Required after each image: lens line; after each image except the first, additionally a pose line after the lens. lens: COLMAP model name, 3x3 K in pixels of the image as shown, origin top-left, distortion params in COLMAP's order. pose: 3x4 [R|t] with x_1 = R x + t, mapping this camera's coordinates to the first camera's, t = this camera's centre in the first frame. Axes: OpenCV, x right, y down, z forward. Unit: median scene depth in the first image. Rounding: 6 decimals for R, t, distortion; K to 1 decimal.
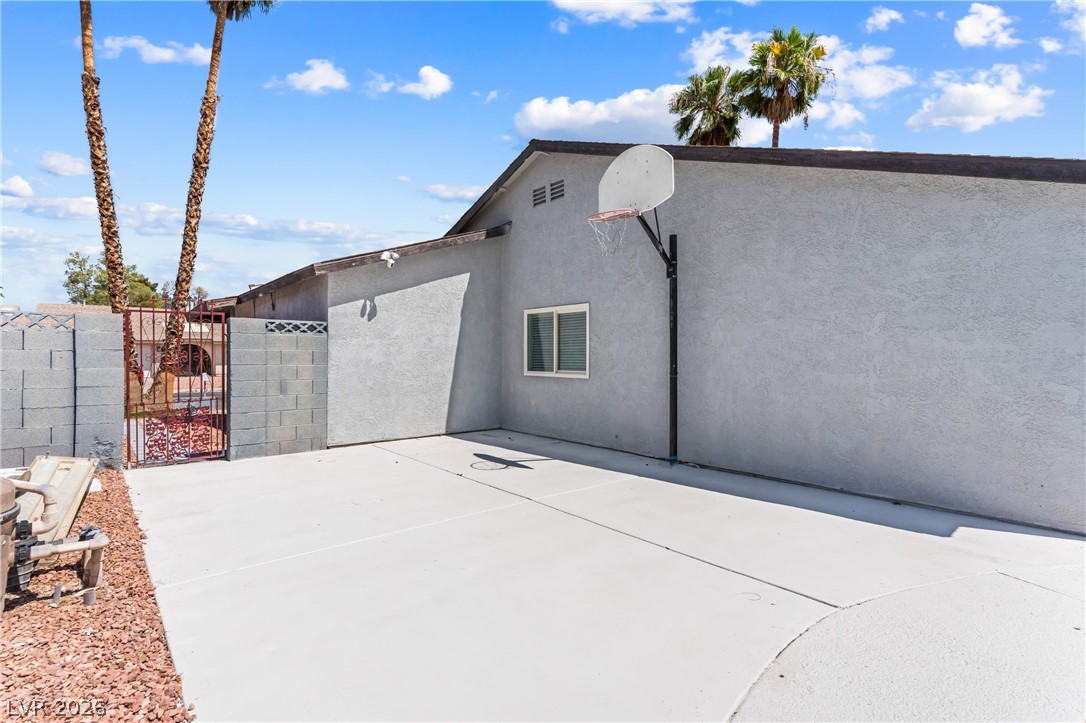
lens RADIAL K [[512.7, 0, 544.3], [0, 512.7, 359.3], [0, 0, 1]] dist [0.001017, 0.001123]
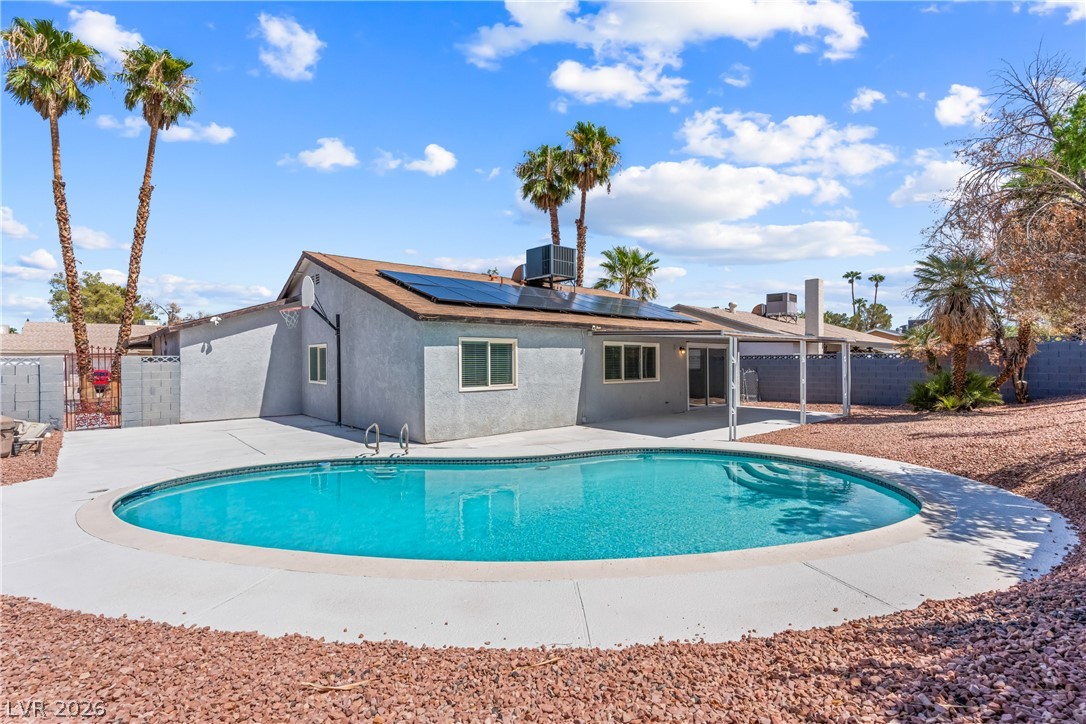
lens RADIAL K [[512.7, 0, 544.3], [0, 512.7, 359.8], [0, 0, 1]] dist [0.001017, 0.001123]
pose [[0.999886, -0.009970, 0.011343, 0.794569], [0.010029, 0.999936, -0.005229, -0.031866], [-0.011290, 0.005342, 0.999922, -0.793847]]
